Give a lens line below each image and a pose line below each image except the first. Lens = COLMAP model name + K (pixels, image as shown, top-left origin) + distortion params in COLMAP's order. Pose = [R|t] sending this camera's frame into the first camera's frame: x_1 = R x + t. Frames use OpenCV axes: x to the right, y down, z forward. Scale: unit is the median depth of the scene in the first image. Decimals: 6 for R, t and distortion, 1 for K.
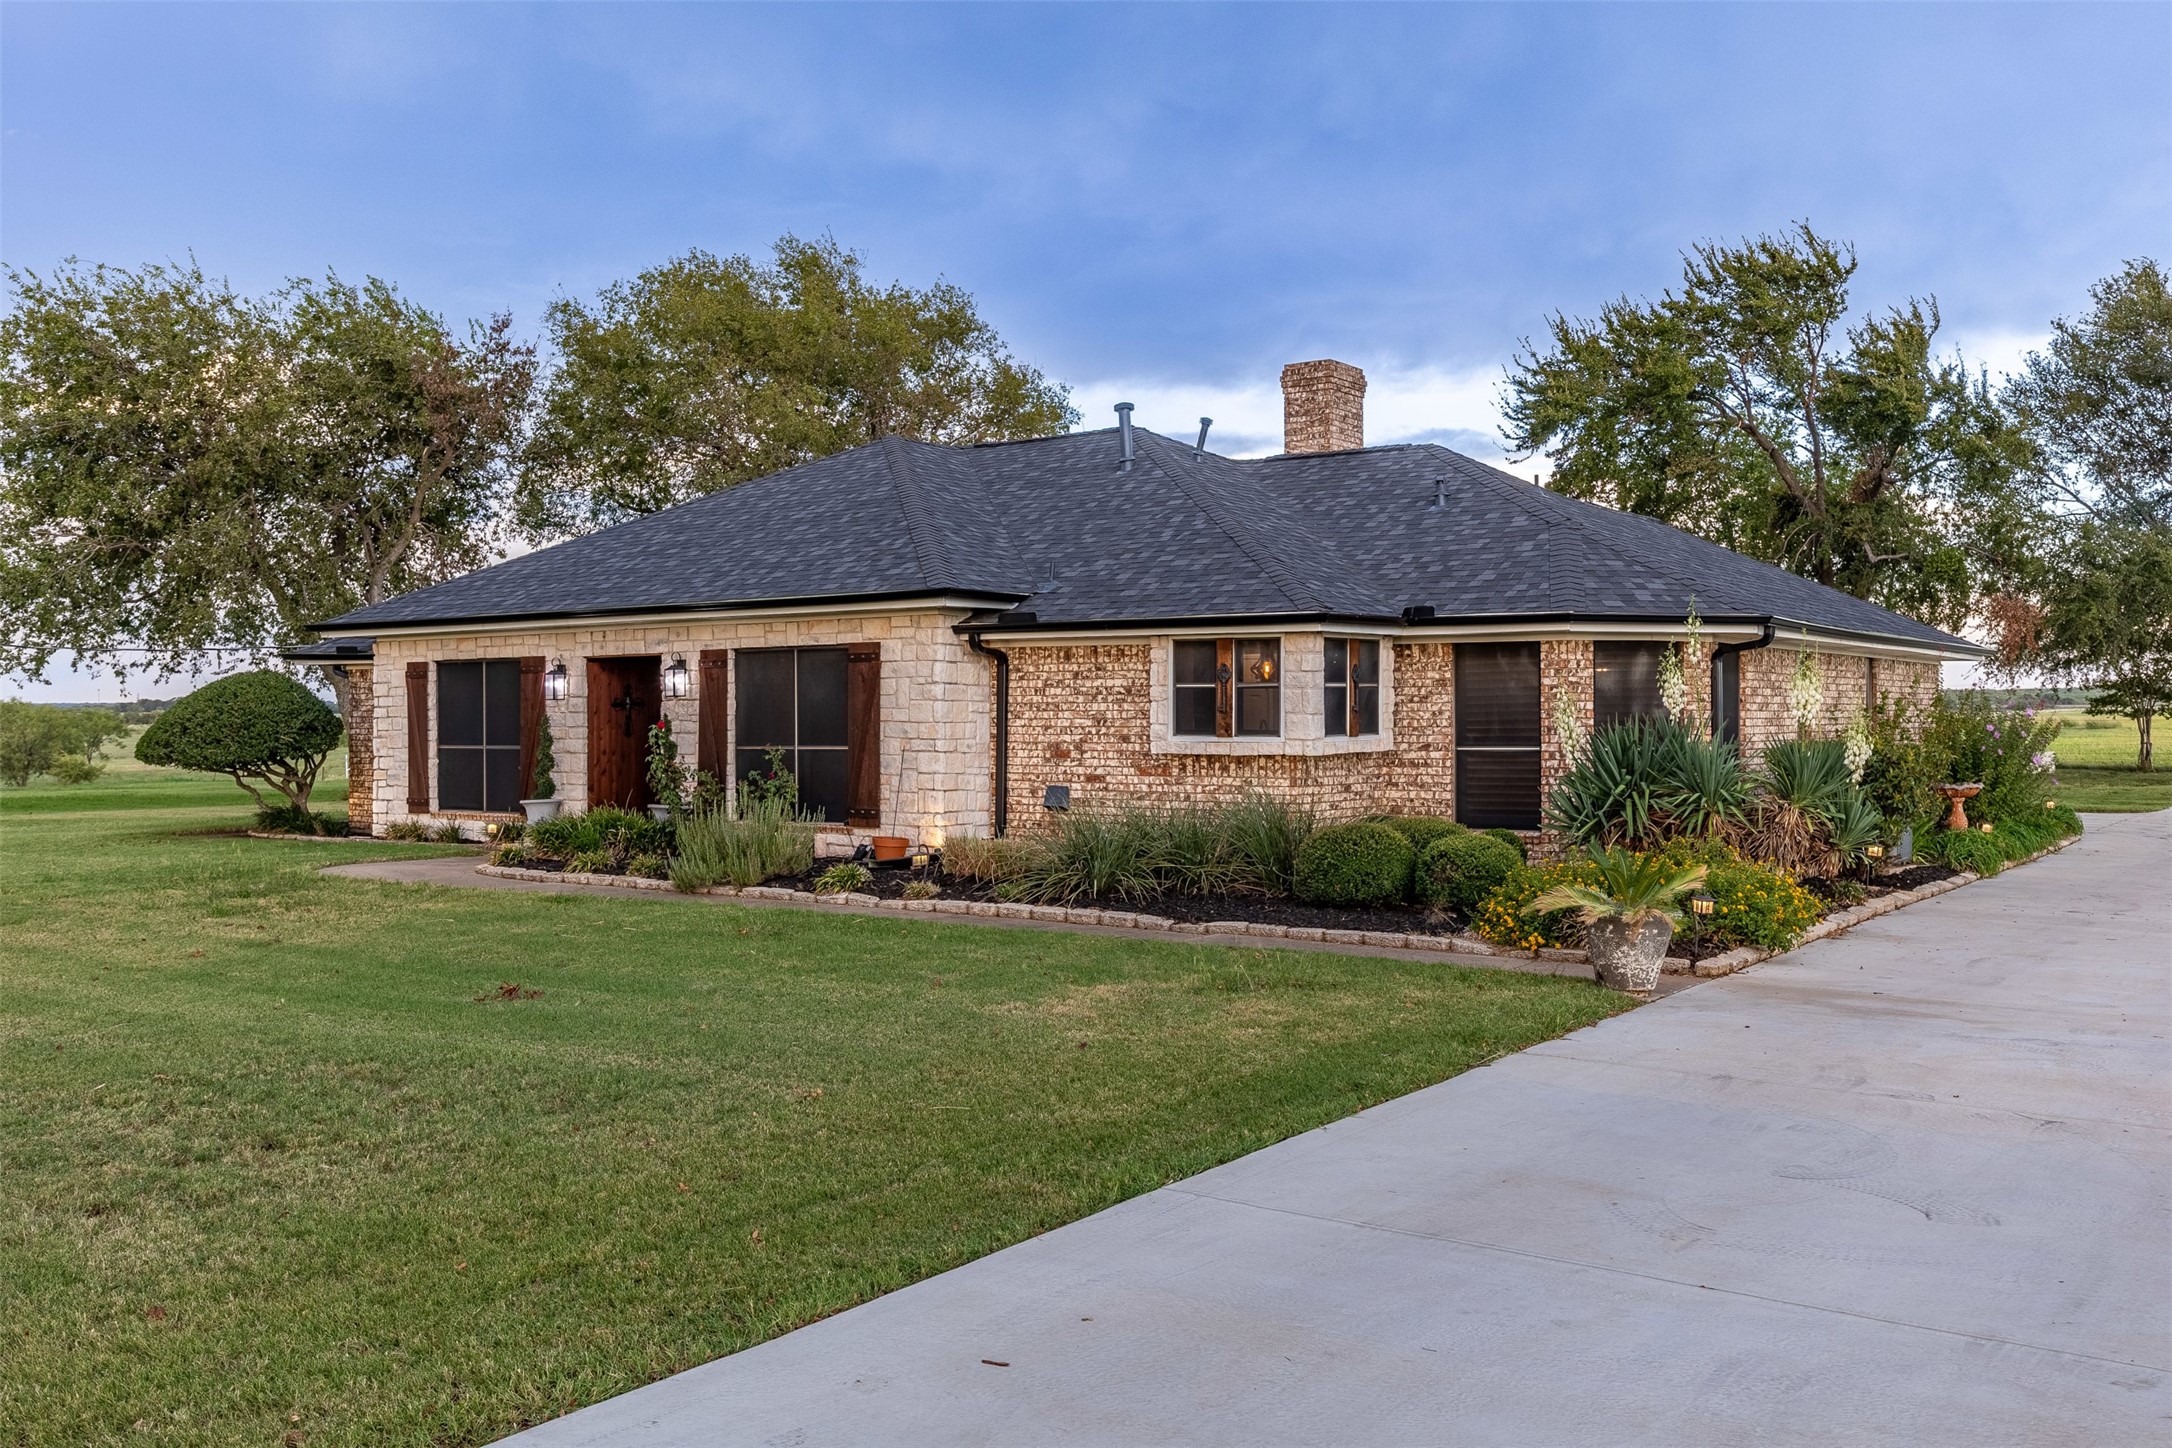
lens RADIAL K [[1837.9, 0, 1086.0], [0, 1837.9, 724.0], [0, 0, 1]] dist [0.007644, 0.003029]
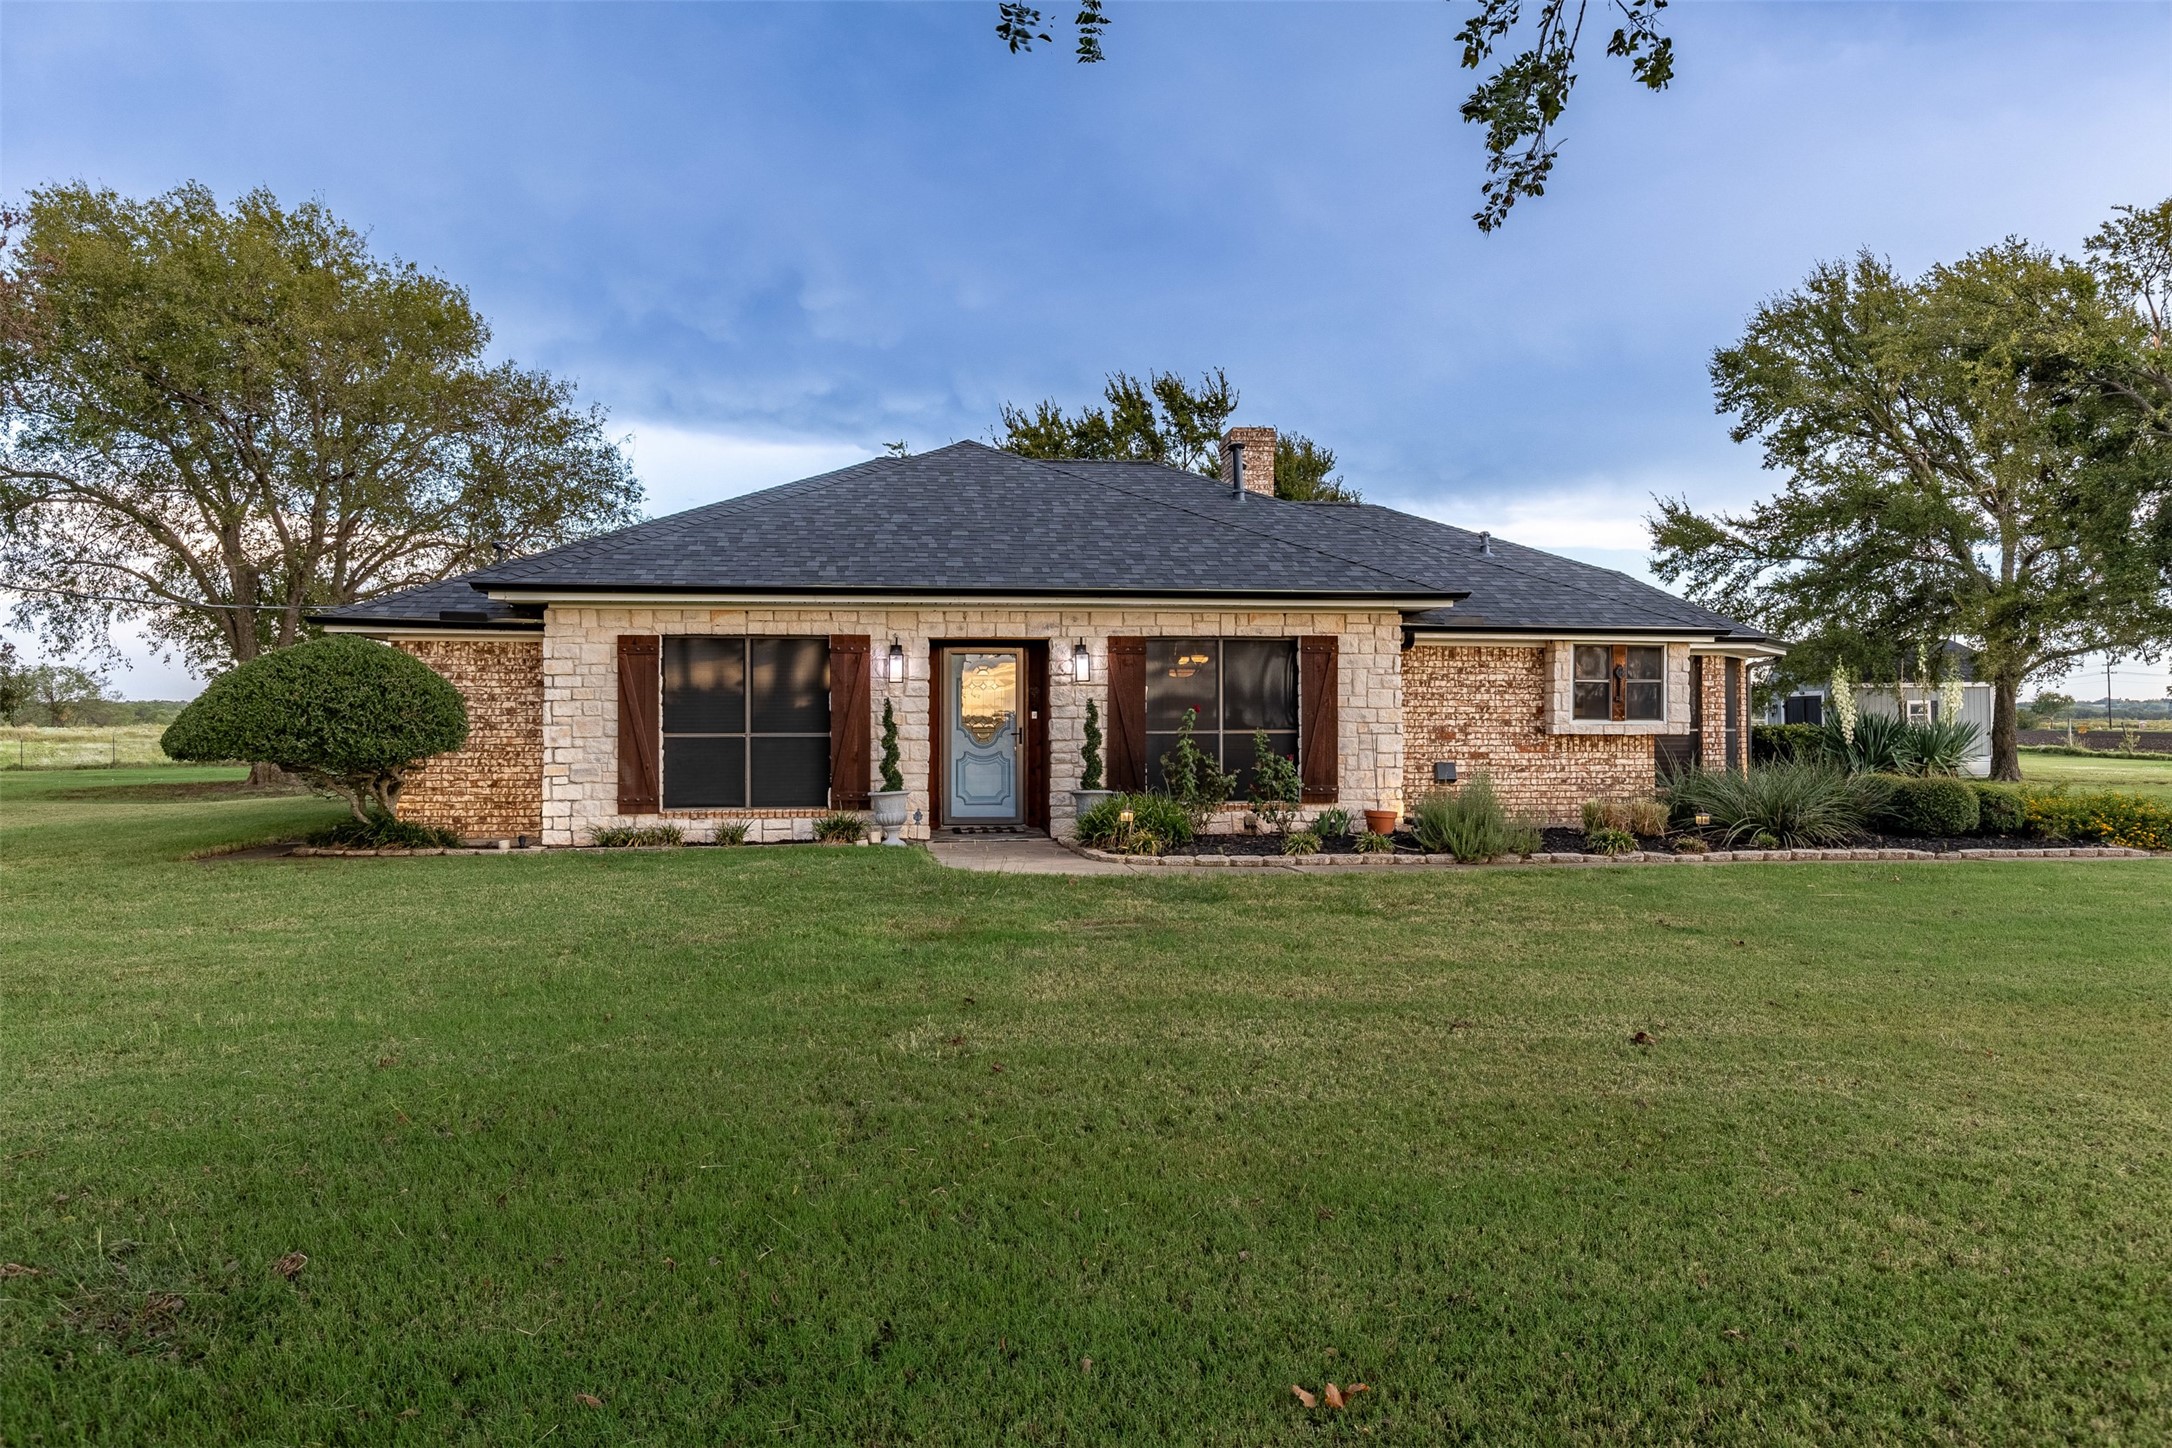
lens RADIAL K [[1417.6, 0, 1086.0], [0, 1417.6, 724.0], [0, 0, 1]] dist [-0.006402, -0.001466]
pose [[0.738461, 0.001606, 0.674294, -0.788686], [-0.000192, 0.999998, -0.002172, 0.010350], [-0.674296, 0.001474, 0.738460, 0.462297]]
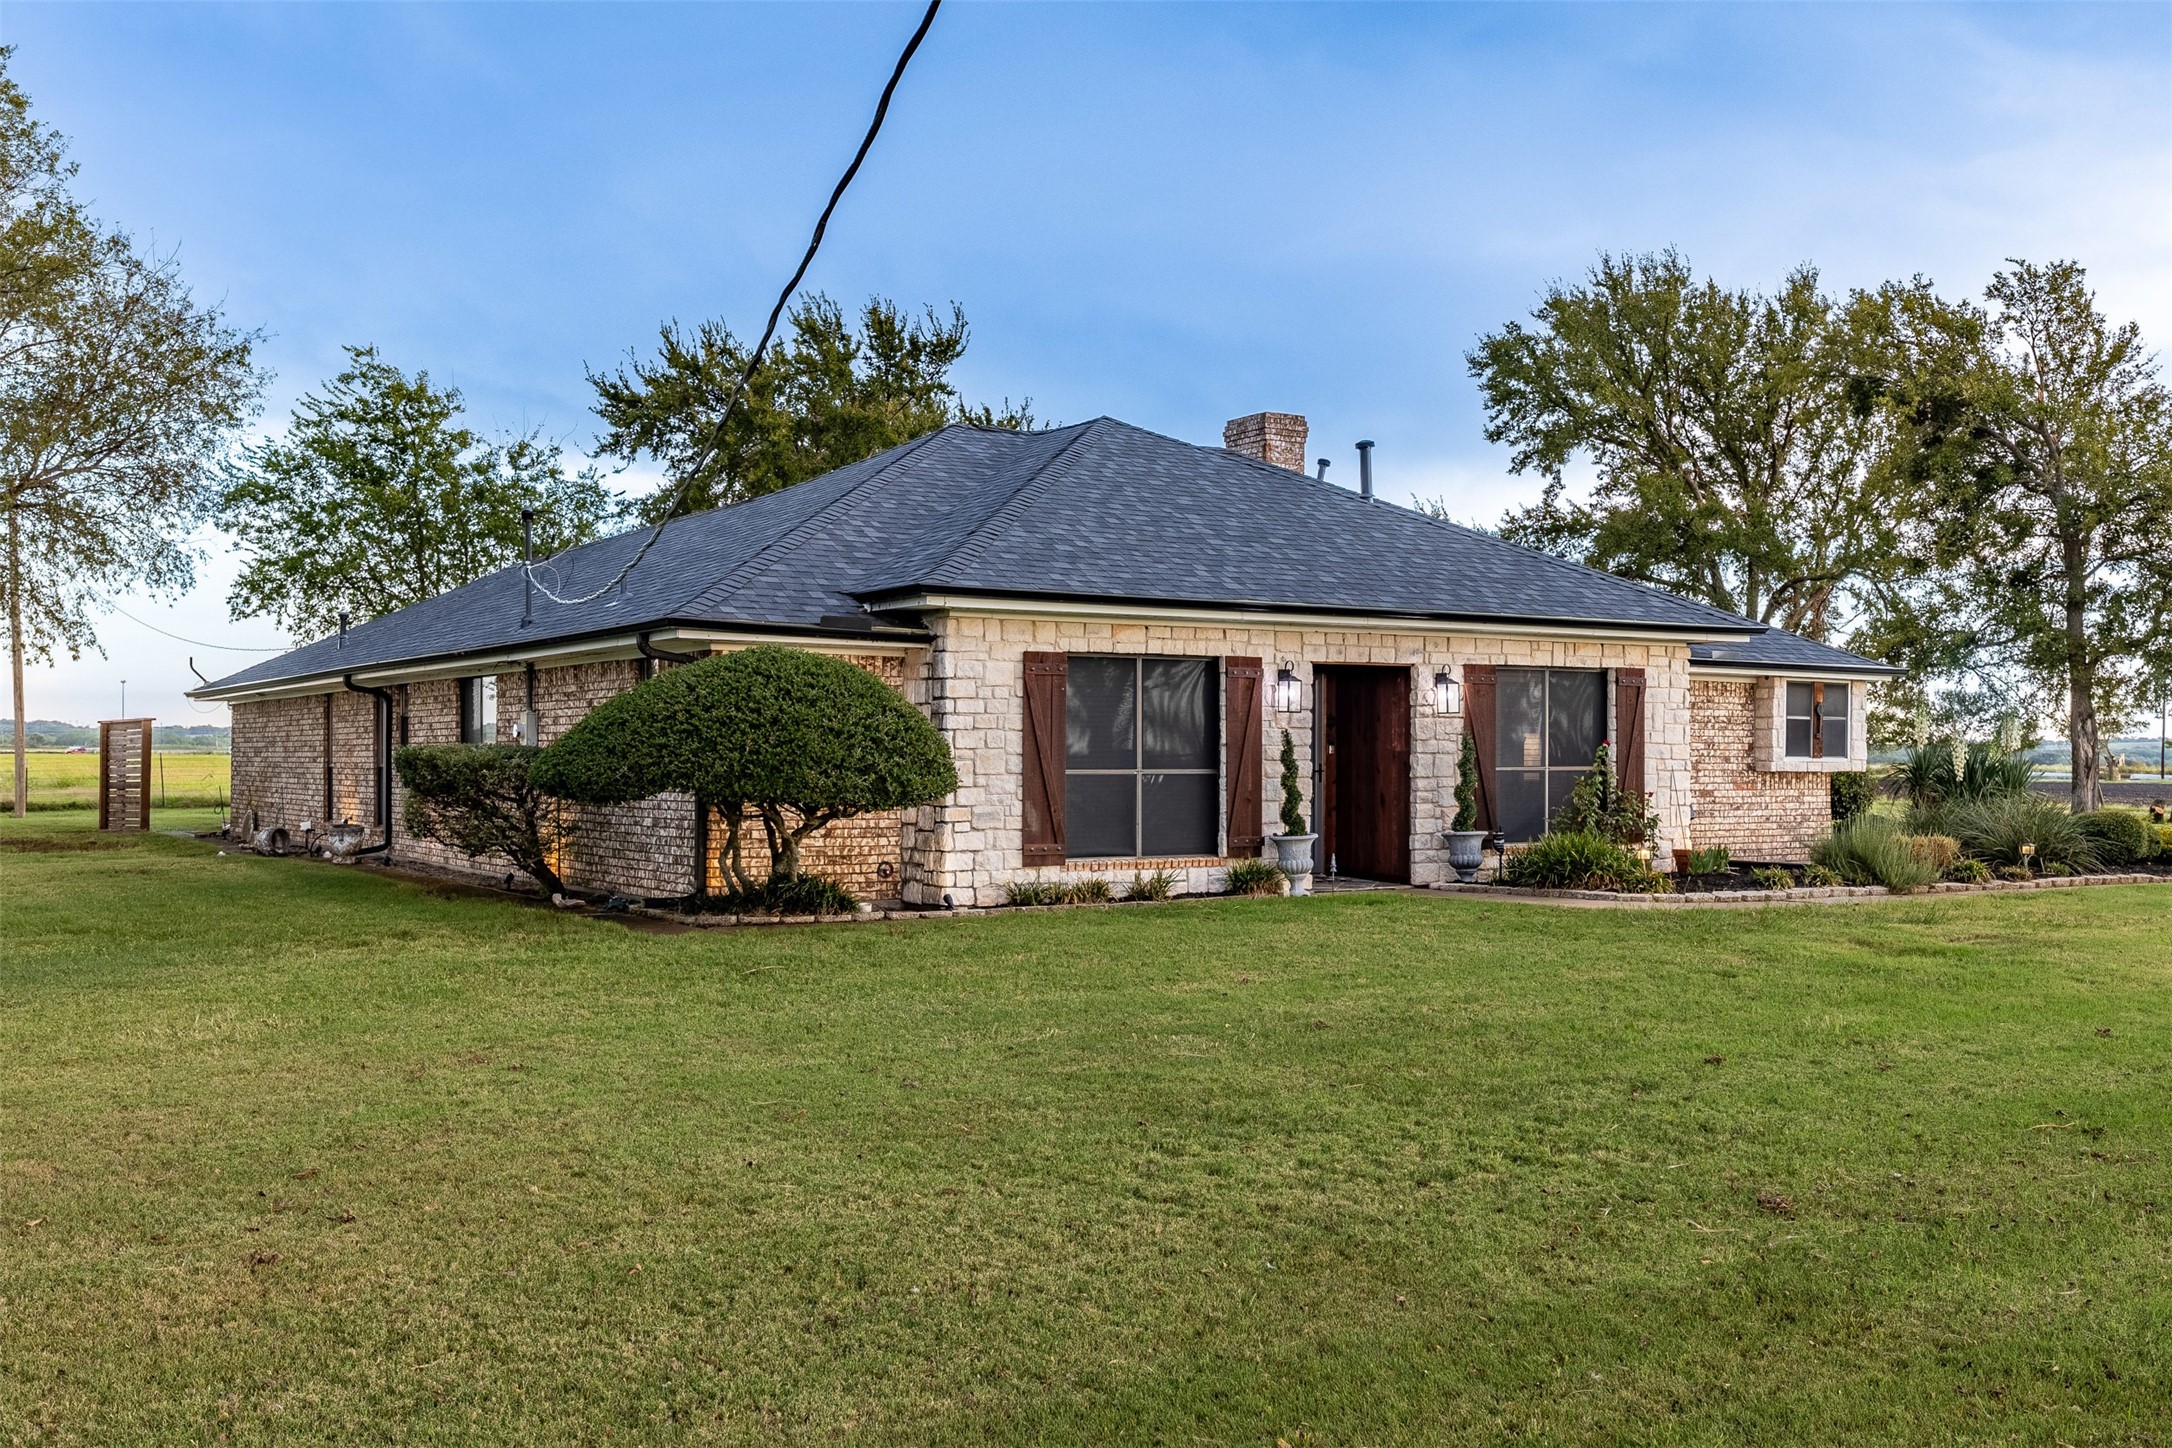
lens RADIAL K [[2020.2, 0, 1083.5], [0, 2020.2, 780.6], [0, 0, 1]] dist [0.012195, 0.006729]
pose [[0.383328, -0.005468, 0.923596, -1.300508], [-0.000999, 0.999979, 0.006335, 0.013059], [-0.923612, -0.003351, 0.383314, 0.836386]]
